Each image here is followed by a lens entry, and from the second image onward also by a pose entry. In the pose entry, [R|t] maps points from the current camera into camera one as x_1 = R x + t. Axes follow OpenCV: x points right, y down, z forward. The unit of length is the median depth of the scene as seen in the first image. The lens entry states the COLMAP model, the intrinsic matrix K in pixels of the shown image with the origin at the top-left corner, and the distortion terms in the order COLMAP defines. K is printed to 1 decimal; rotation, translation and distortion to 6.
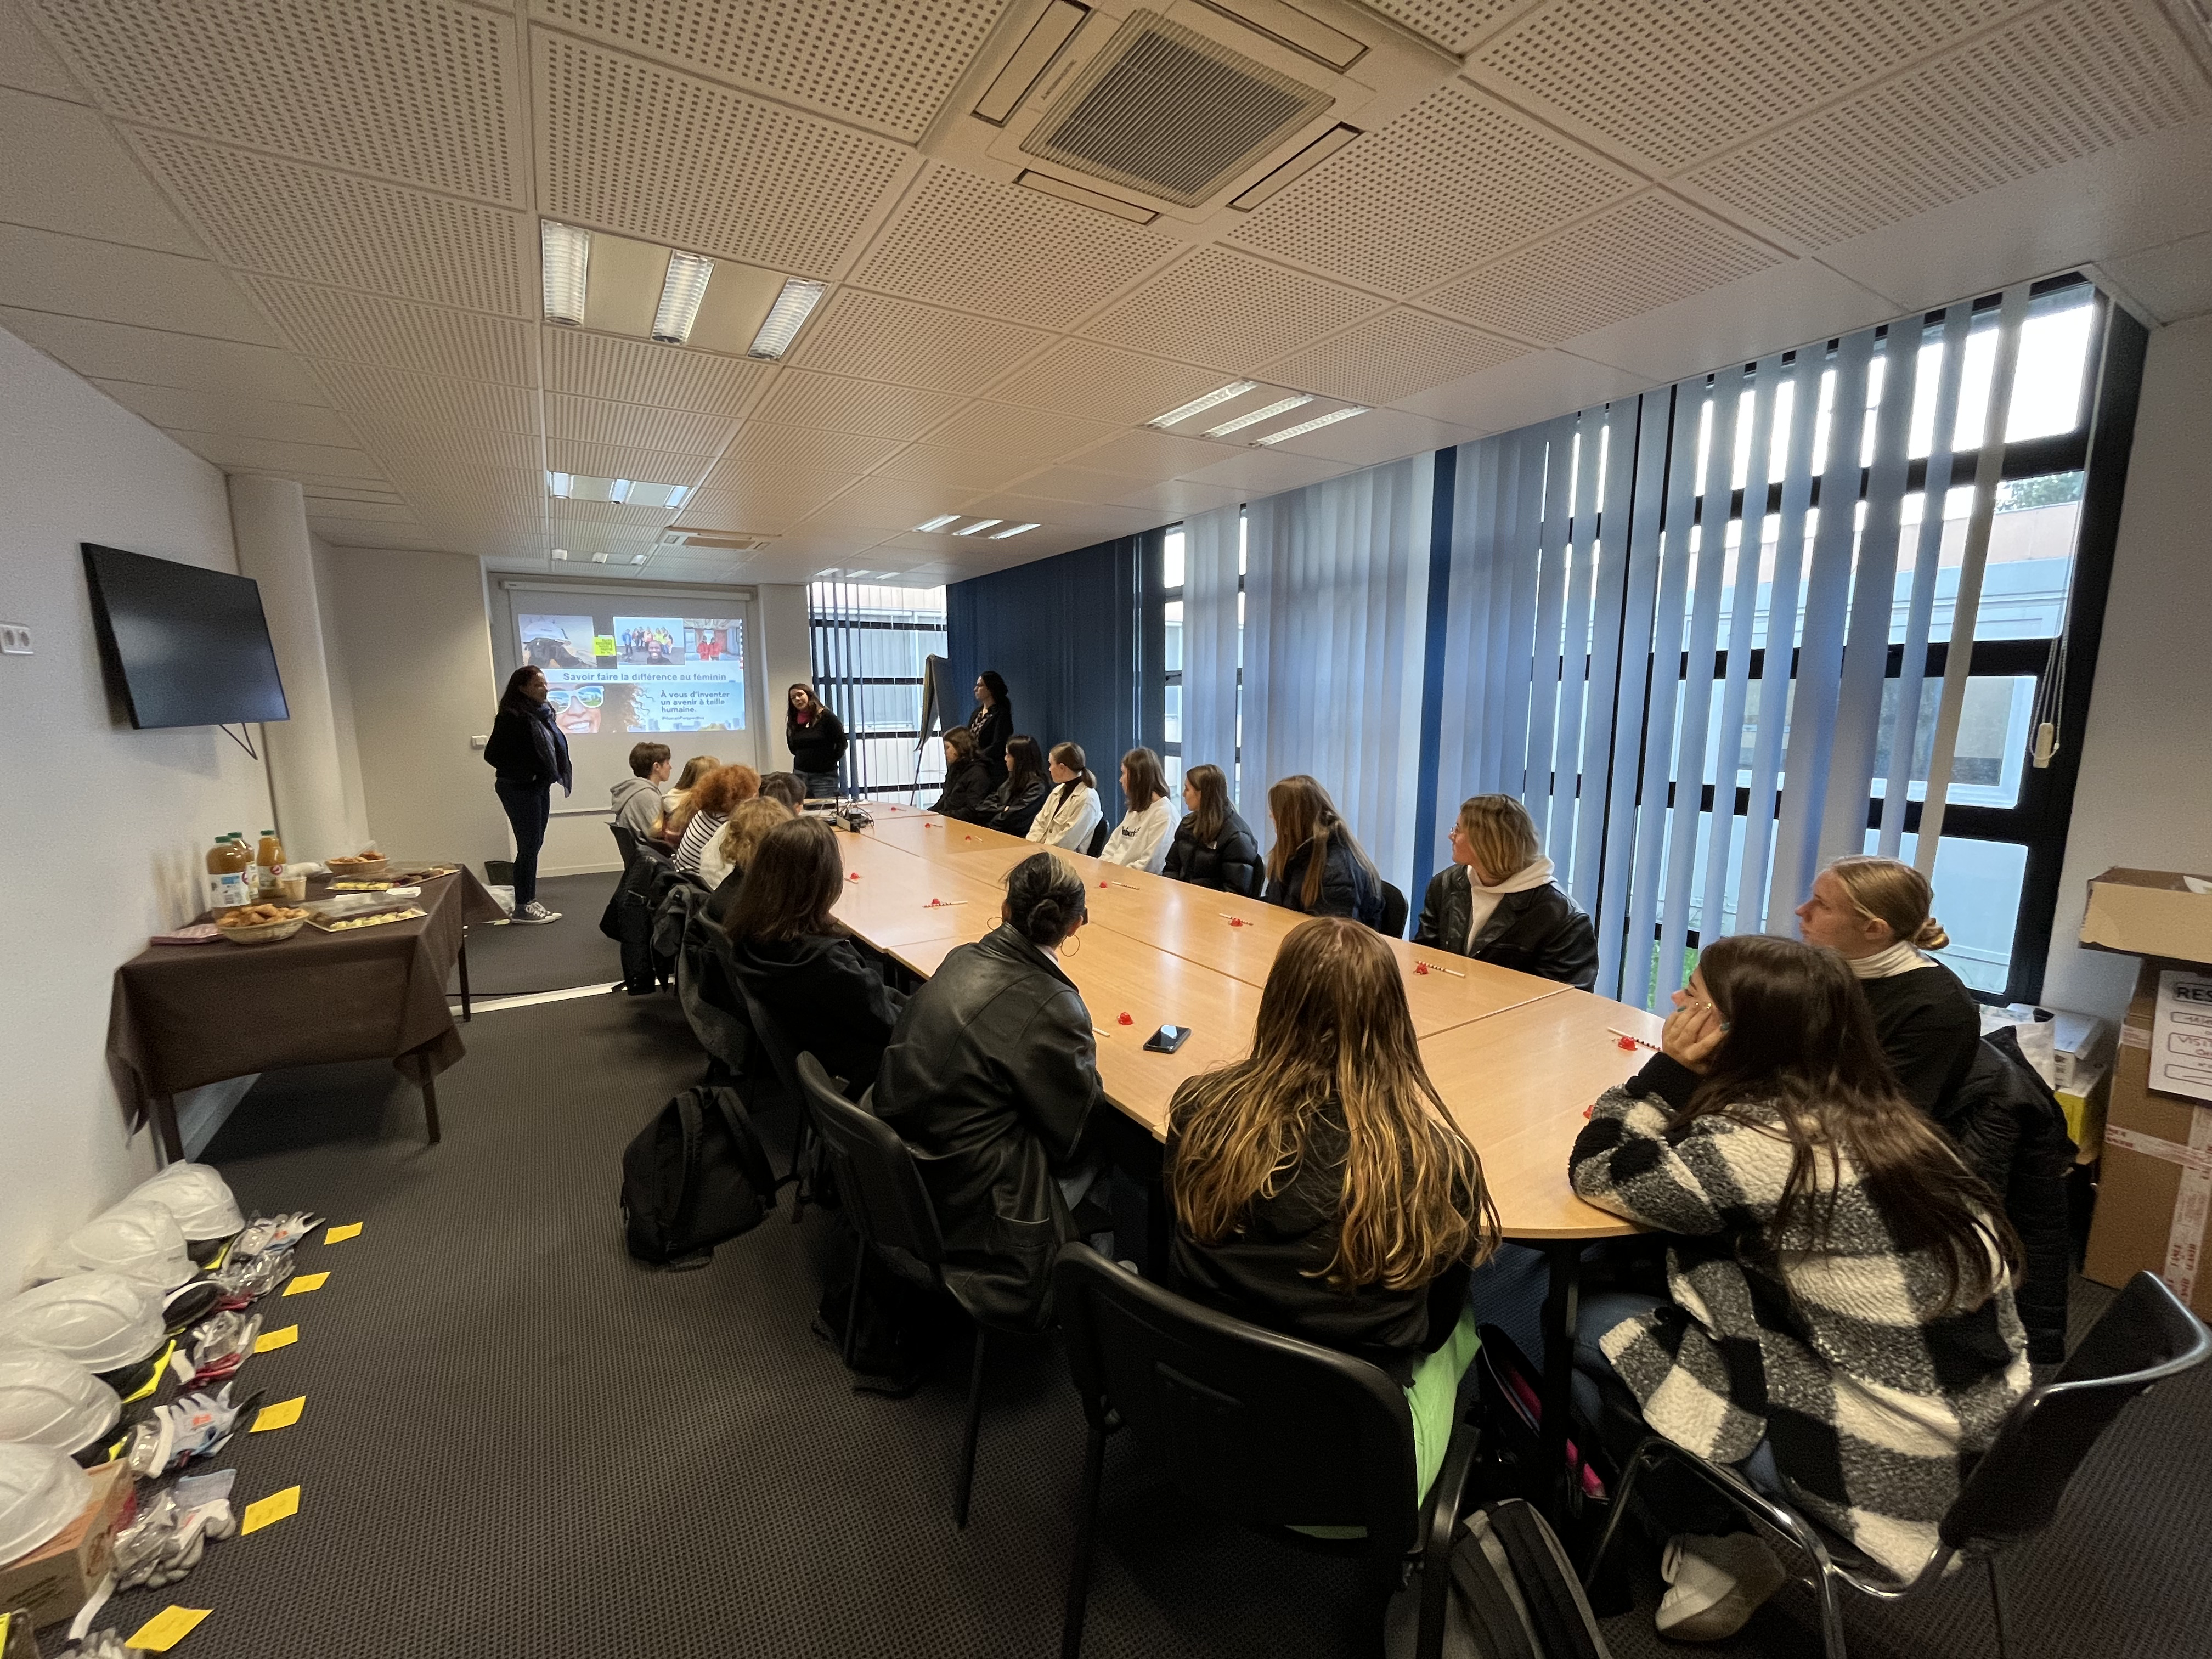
lens RADIAL K [[893.8, 0, 1099.0], [0, 893.8, 823.3], [0, 0, 1]] dist [-0.002650, -0.000071]
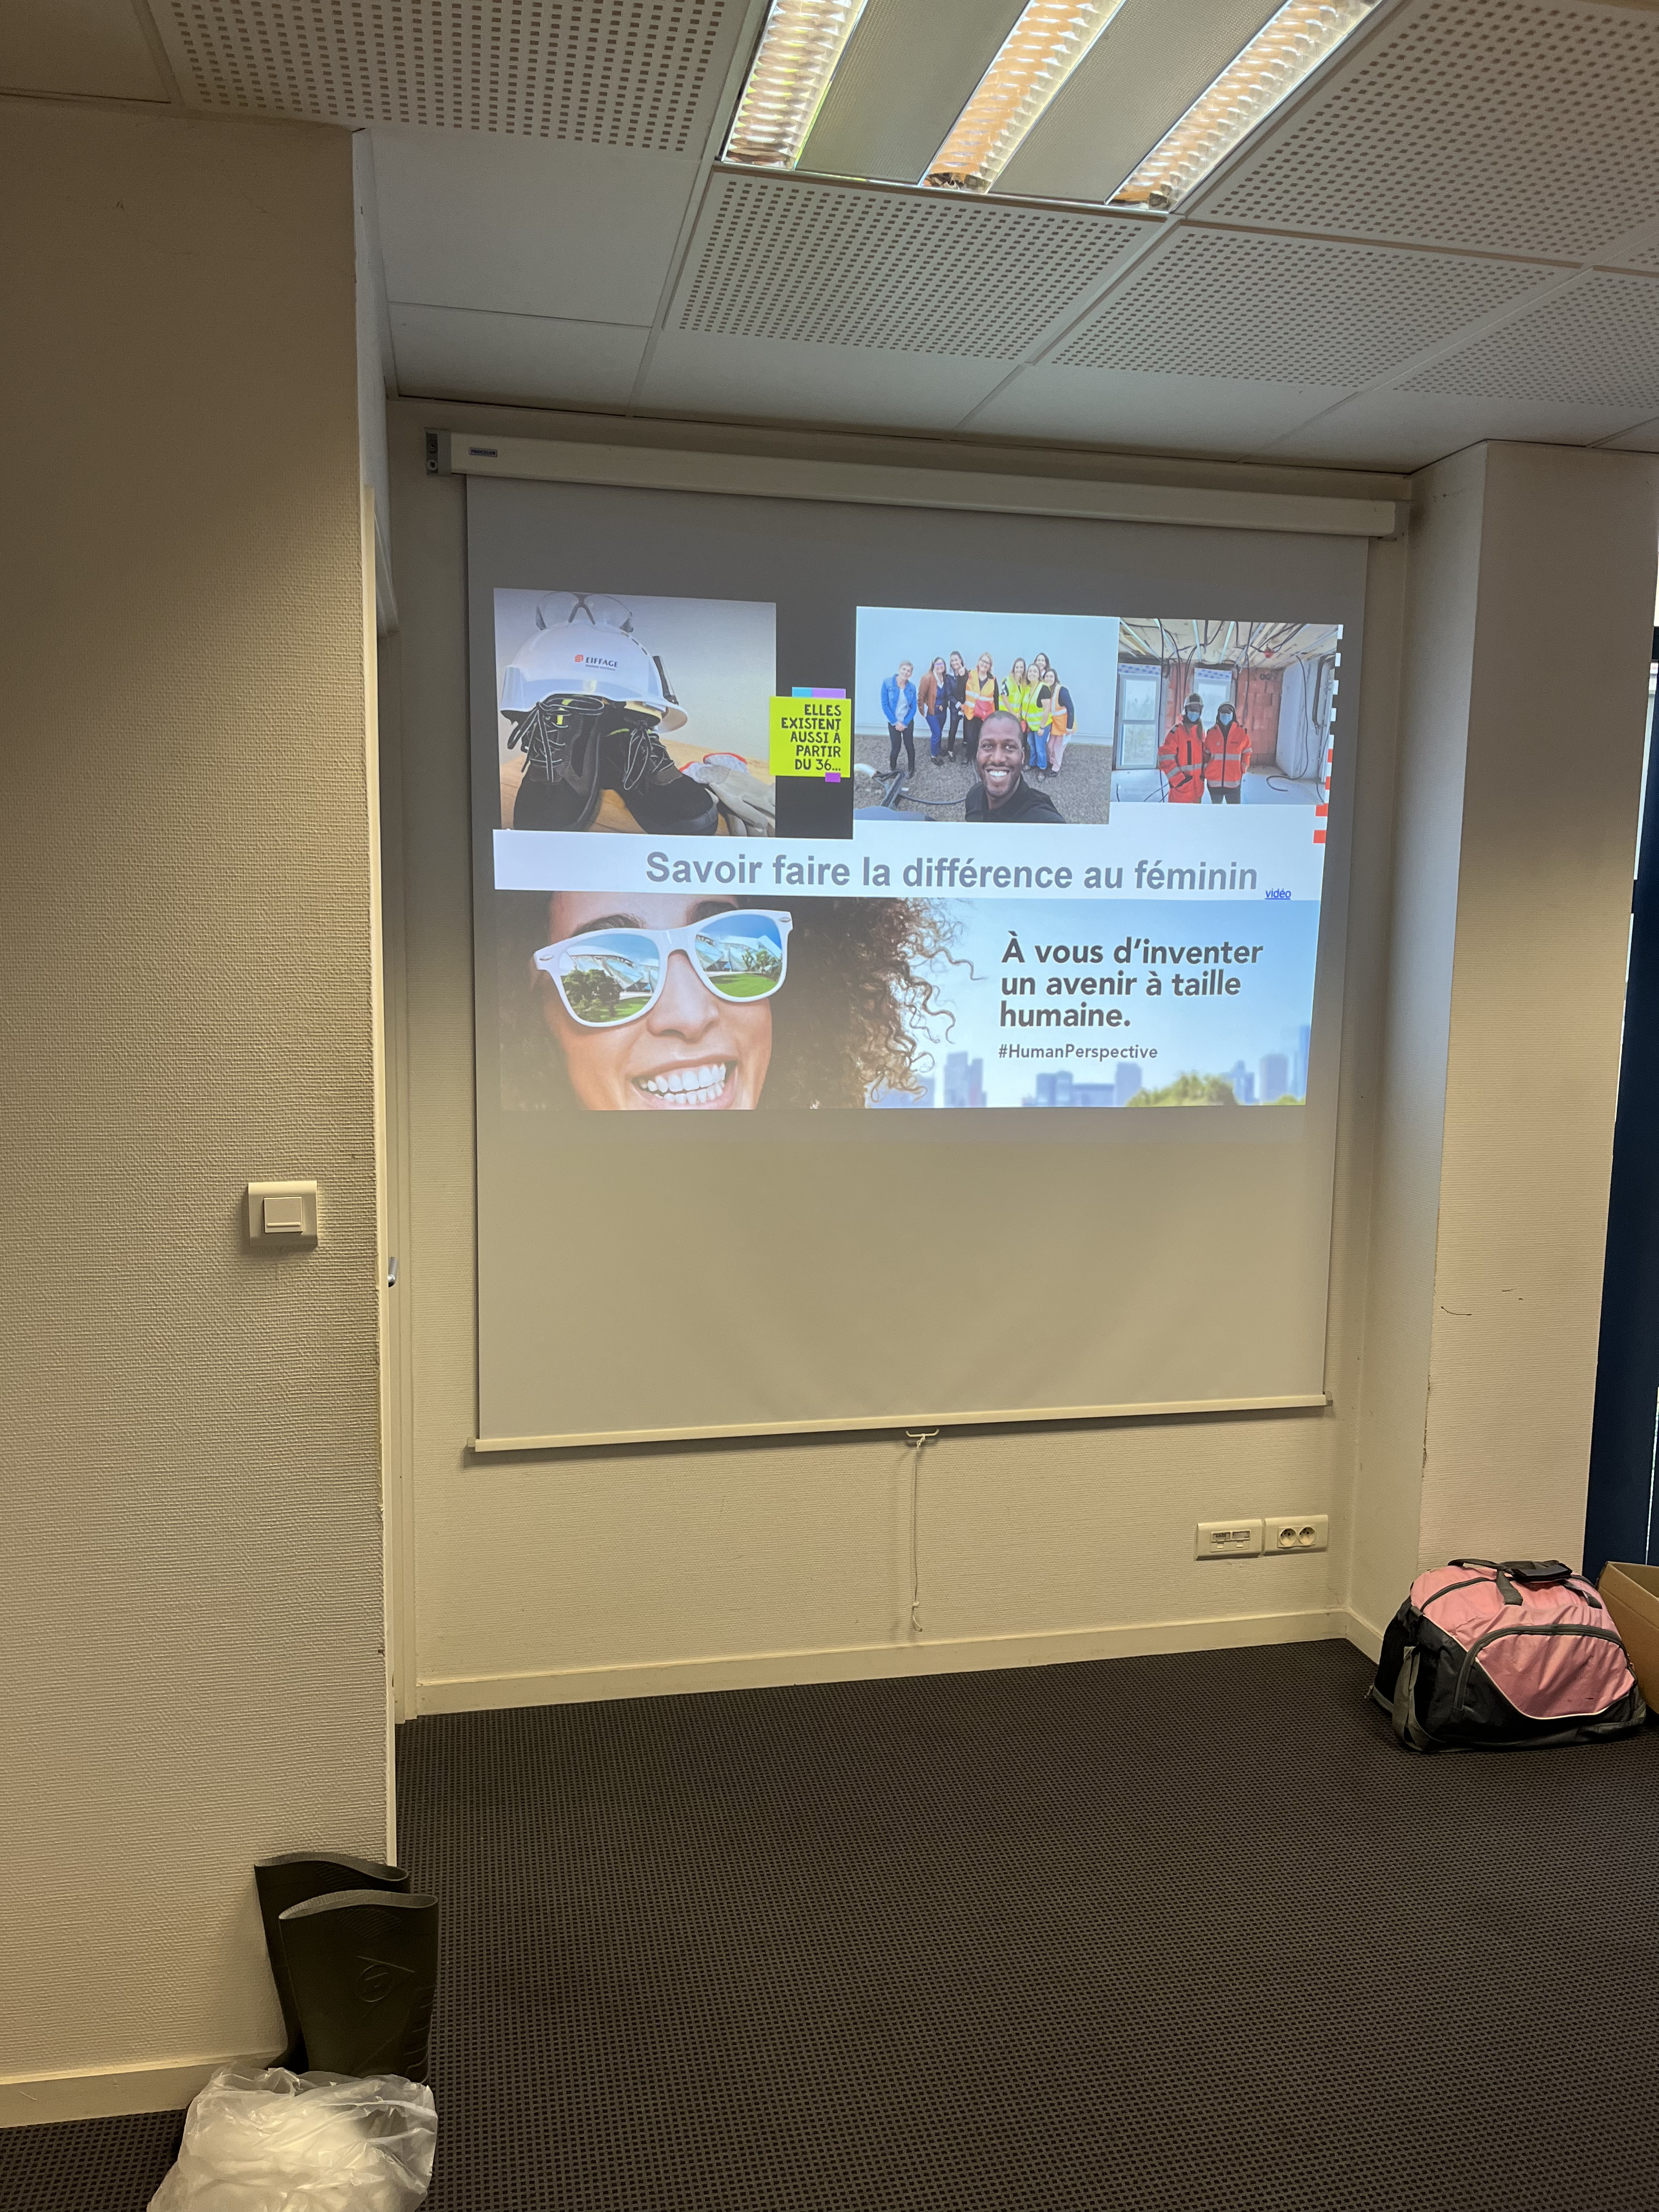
lens RADIAL K [[1663.8, 0, 831.7], [0, 1663.8, 1110.6], [0, 0, 1]] dist [0.012298, 0.000474]
pose [[0.947154, 0.052505, -0.316452, -0.402423], [-0.062742, 0.997782, -0.022240, -0.092238], [0.314582, 0.040919, 0.948348, 0.592402]]
